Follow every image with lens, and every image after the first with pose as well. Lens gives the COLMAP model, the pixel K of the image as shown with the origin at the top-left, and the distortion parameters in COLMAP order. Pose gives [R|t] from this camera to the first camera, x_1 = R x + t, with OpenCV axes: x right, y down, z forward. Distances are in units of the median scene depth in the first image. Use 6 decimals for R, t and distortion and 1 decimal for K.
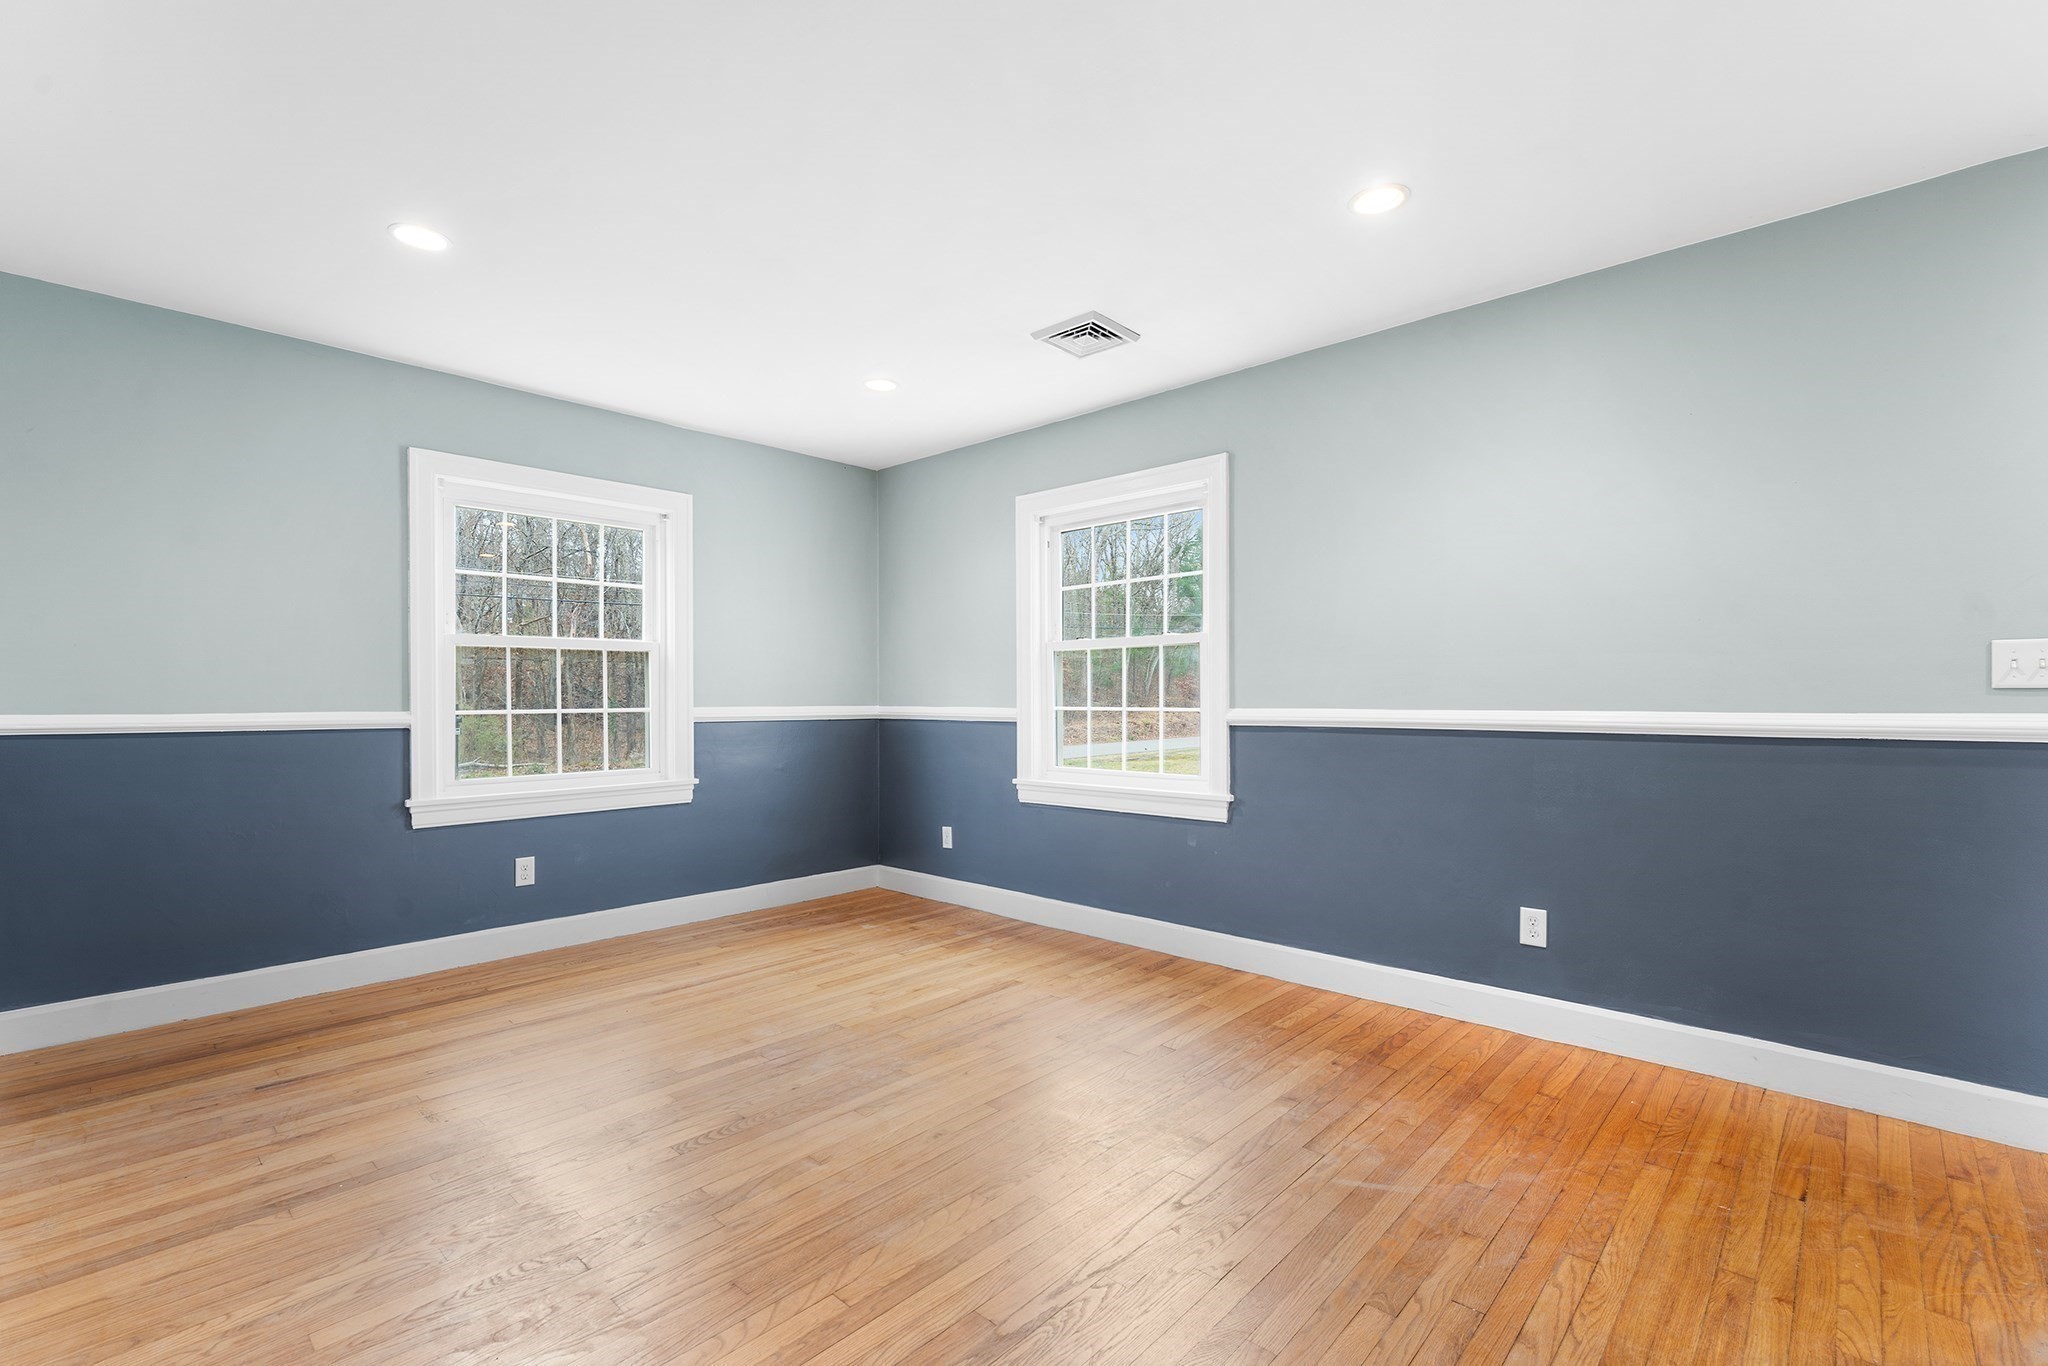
lens RADIAL K [[912.3, 0, 1041.3], [0, 912.3, 681.5], [0, 0, 1]] dist [0.002573, -0.000455]
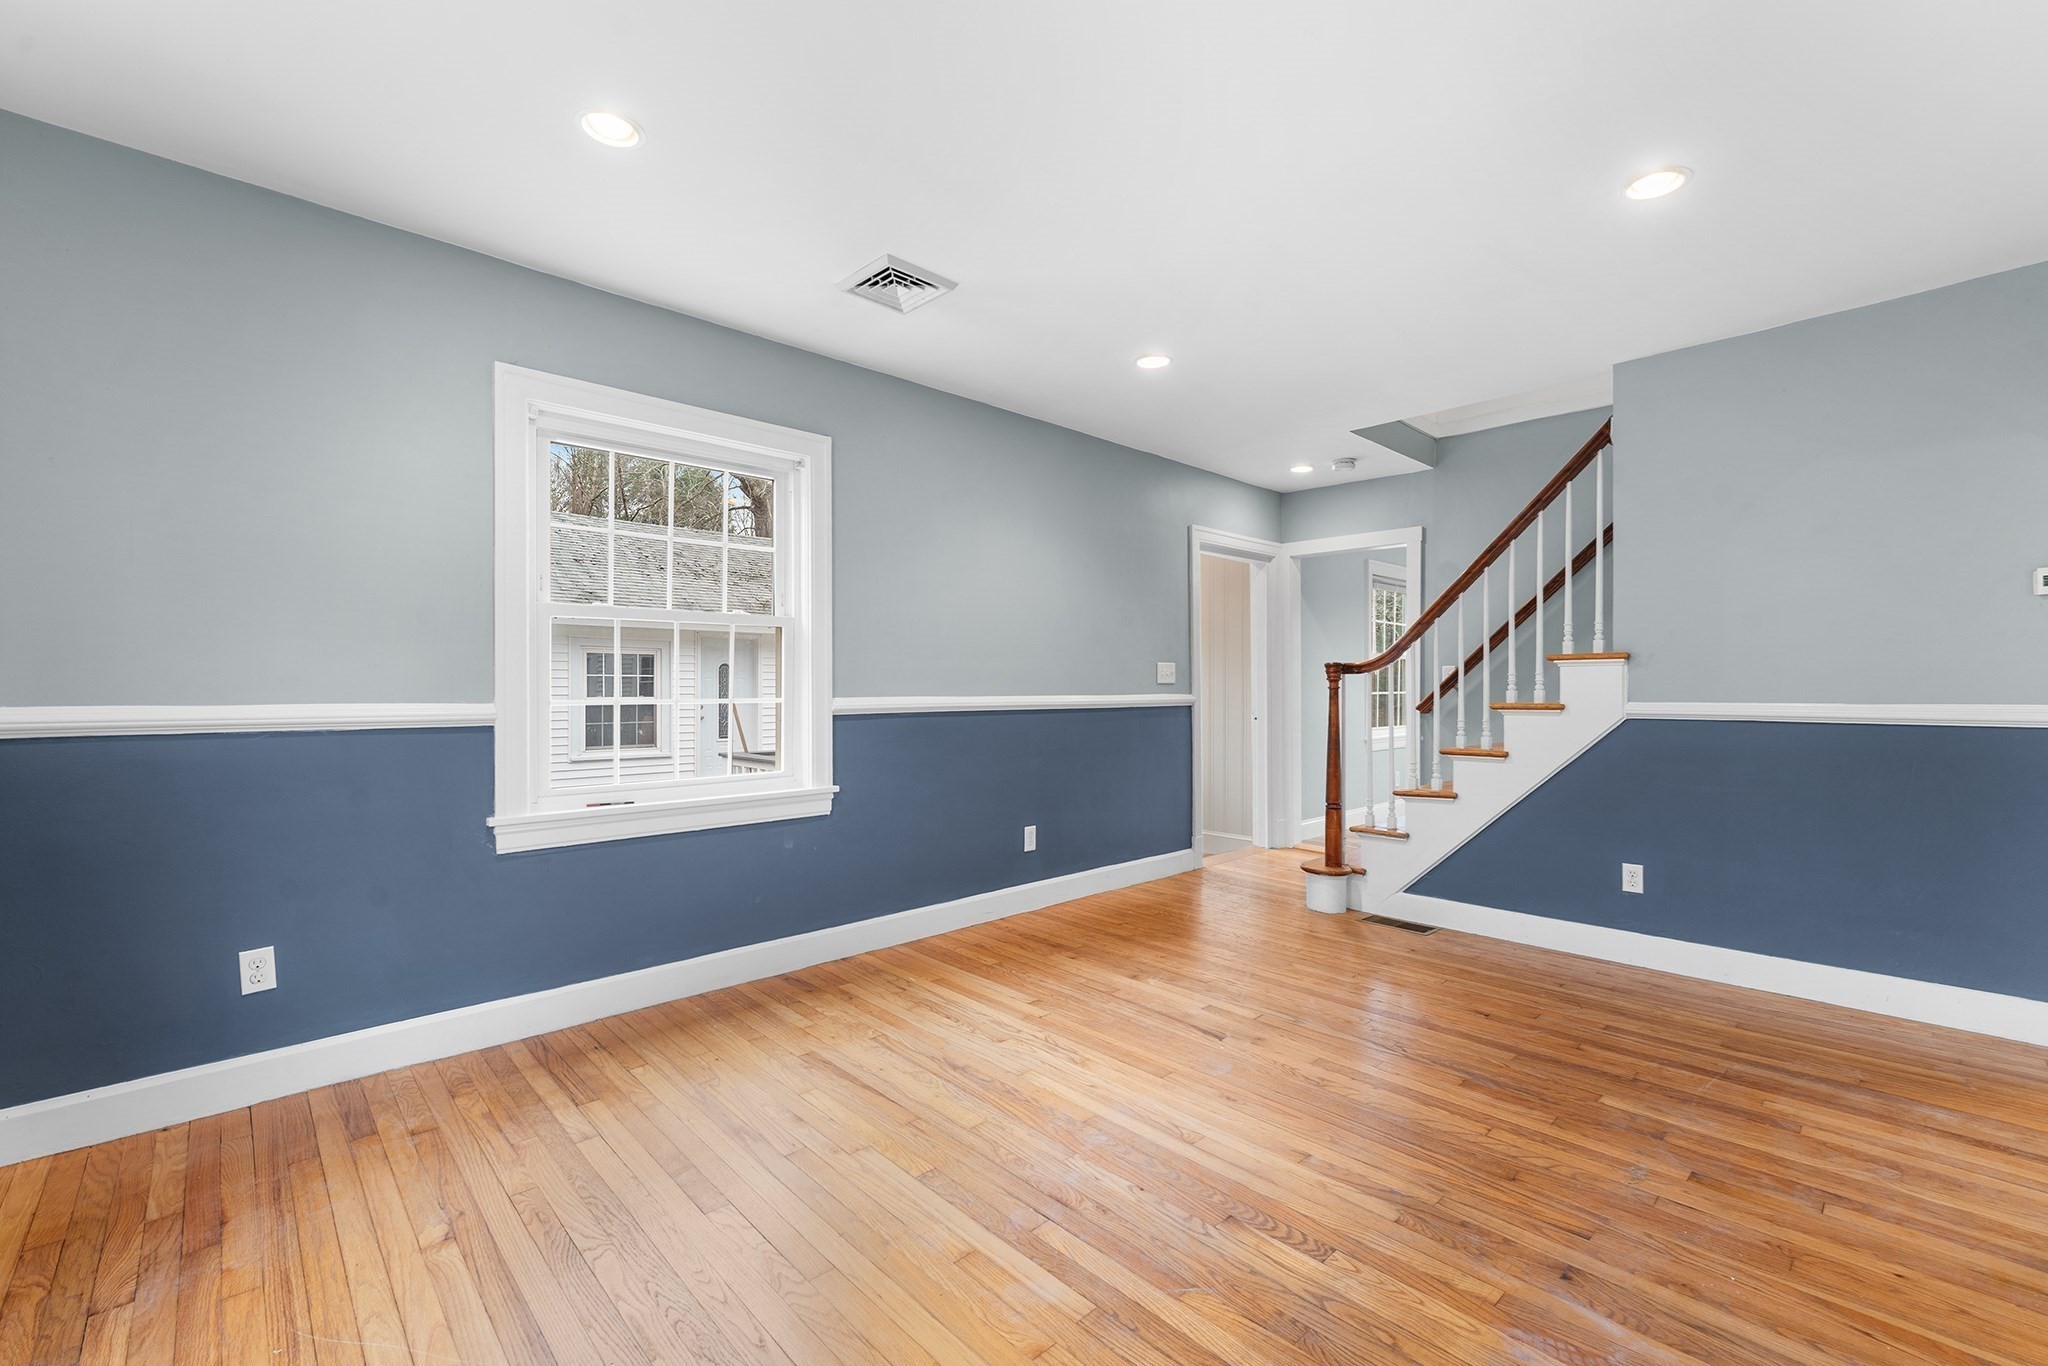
lens RADIAL K [[852.2, 0, 1026.1], [0, 852.2, 683.5], [0, 0, 1]] dist [-0.000215, -0.000527]
pose [[0.067661, 0.003916, 0.997701, -0.697341], [-0.019862, 0.999799, -0.002578, 0.012691], [-0.997511, -0.019642, 0.067725, 0.733396]]
